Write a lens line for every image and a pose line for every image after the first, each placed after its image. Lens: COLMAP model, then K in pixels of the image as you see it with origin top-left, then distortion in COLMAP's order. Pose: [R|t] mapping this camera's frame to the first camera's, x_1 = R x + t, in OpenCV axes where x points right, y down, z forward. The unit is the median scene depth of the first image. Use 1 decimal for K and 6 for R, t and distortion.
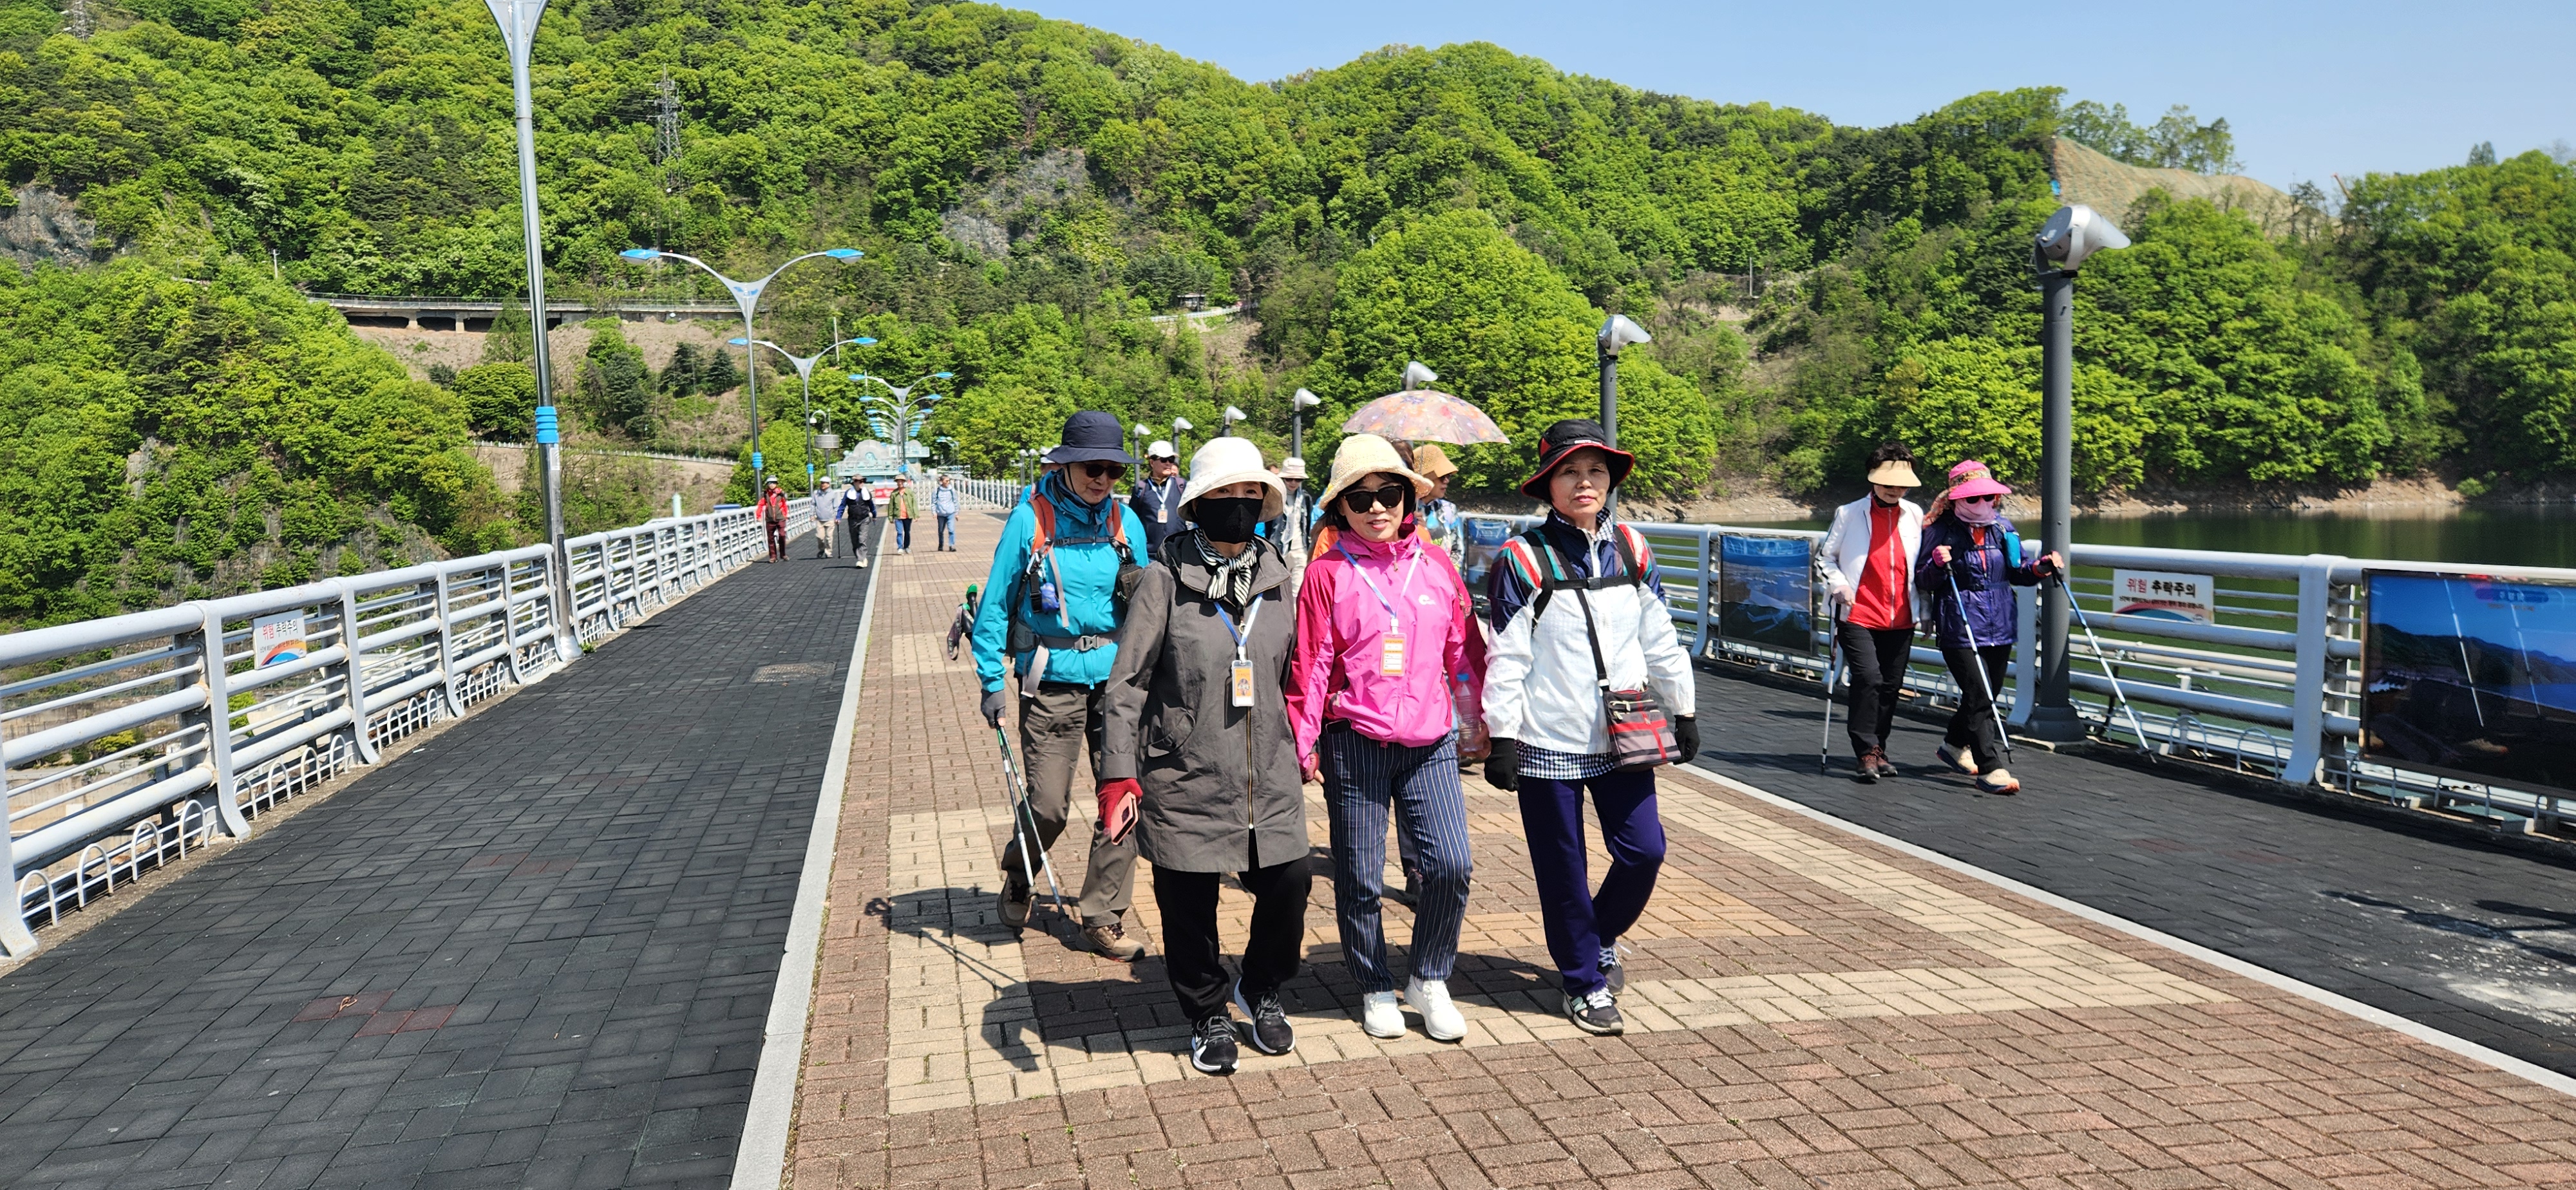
lens RADIAL K [[1734.1, 0, 1252.8], [0, 1734.1, 579.1], [0, 0, 1]] dist [0.082919, -0.069322]
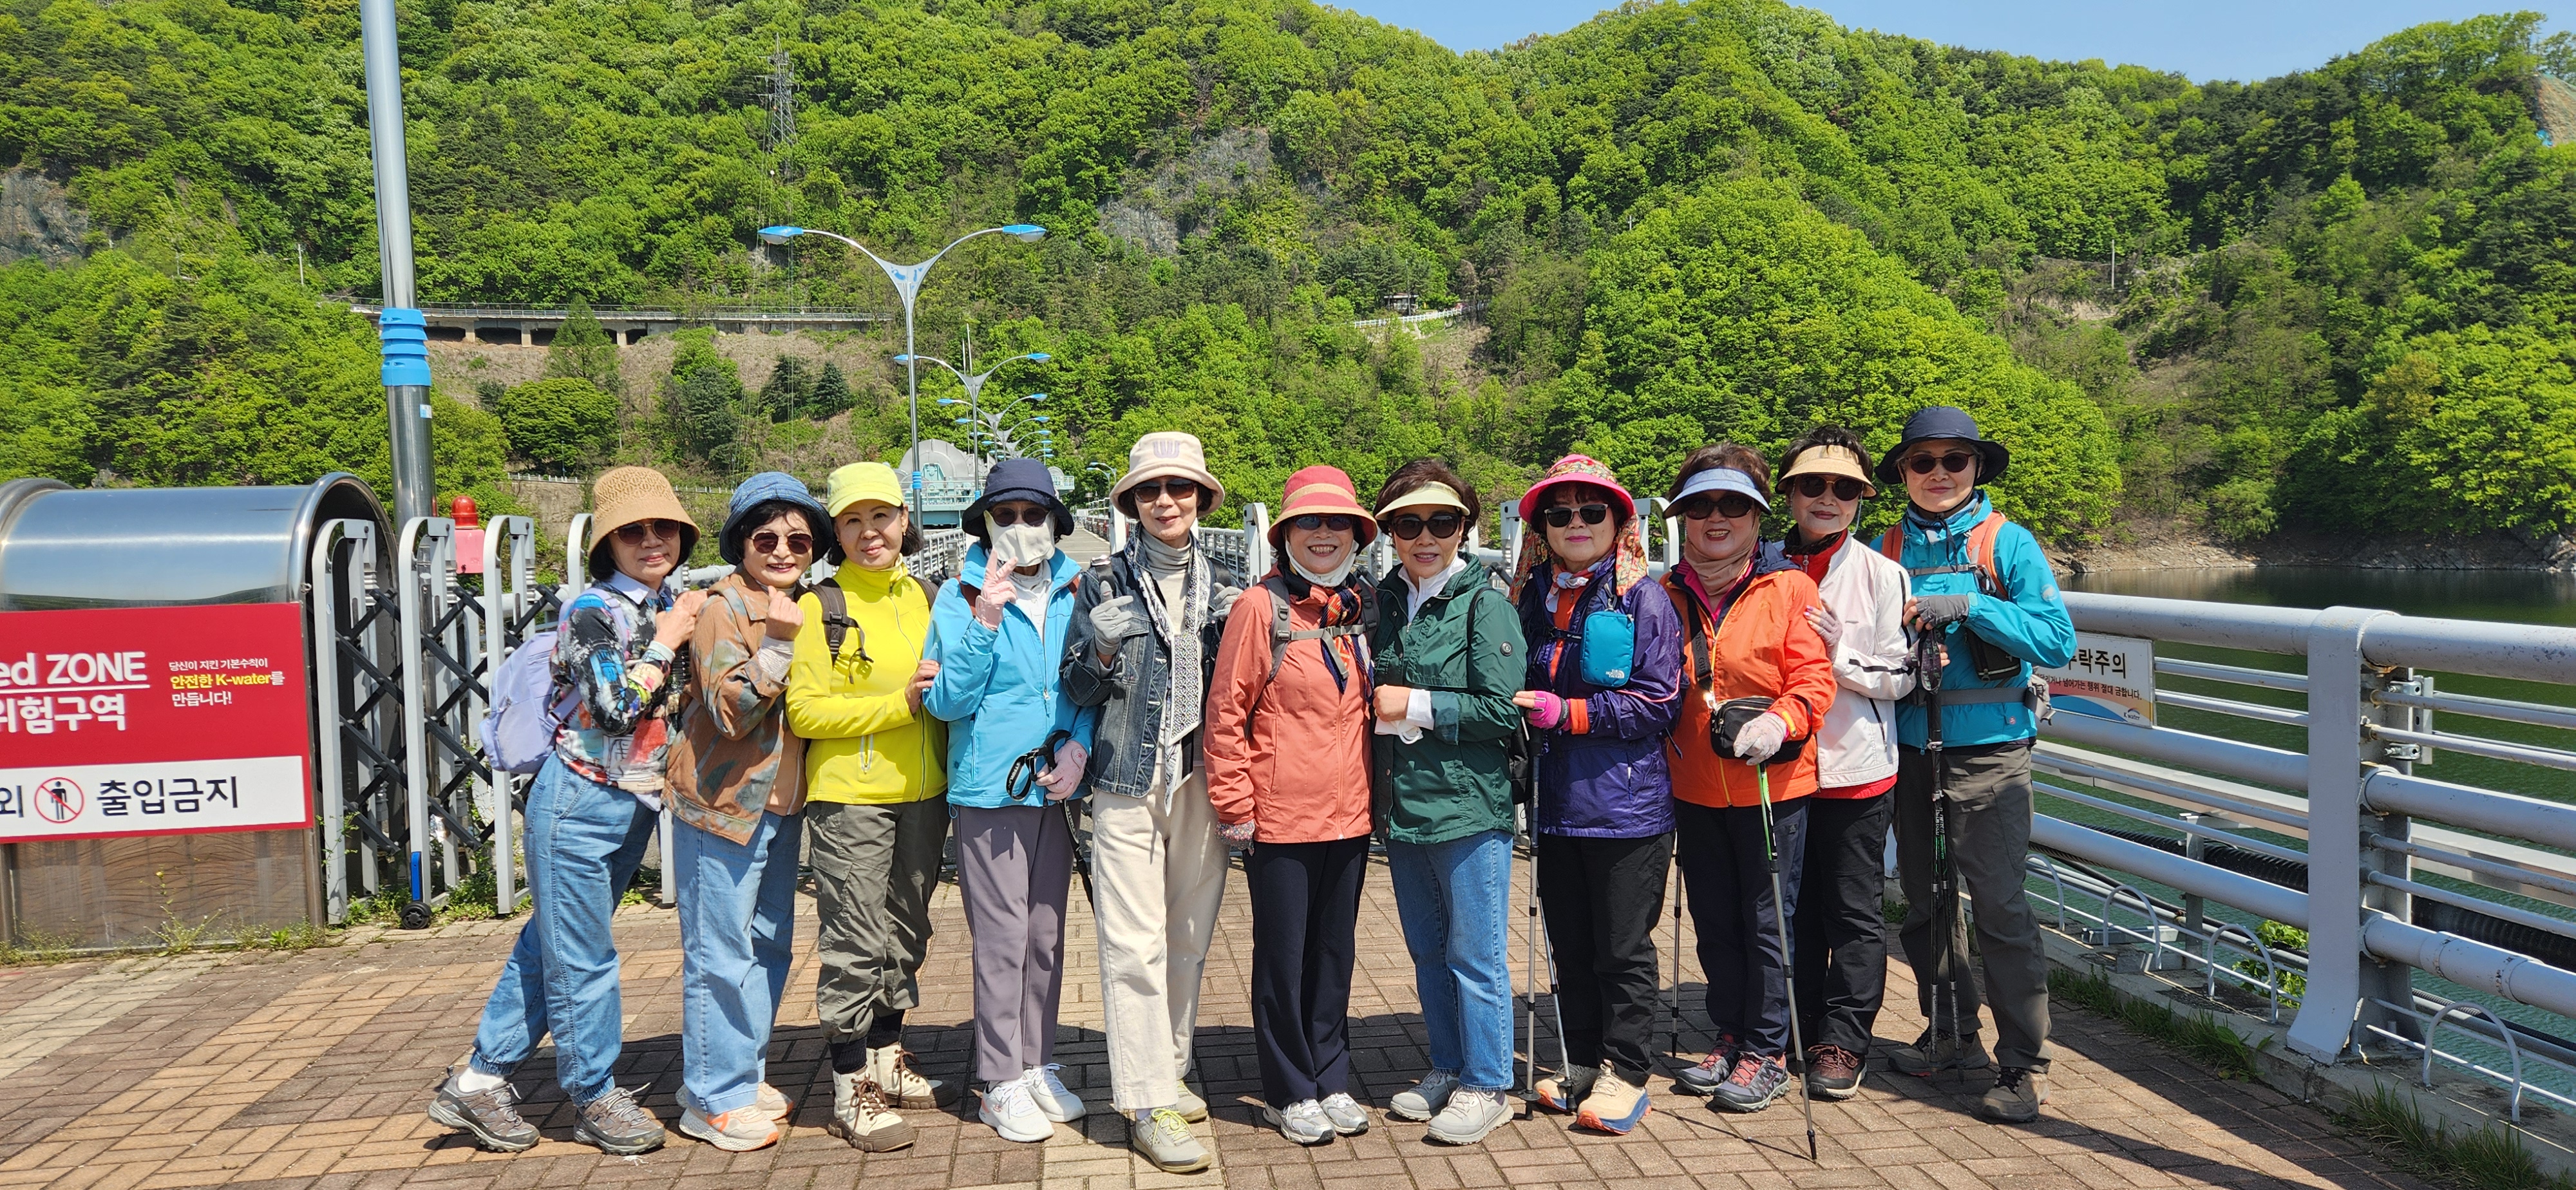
lens RADIAL K [[1730.8, 0, 1245.8], [0, 1730.8, 584.1], [0, 0, 1]] dist [0.081896, -0.073845]
pose [[0.995905, 0.002520, -0.090373, -0.036447], [-0.004588, 0.999732, -0.022686, -0.010562], [0.090292, 0.023008, 0.995650, 0.203581]]
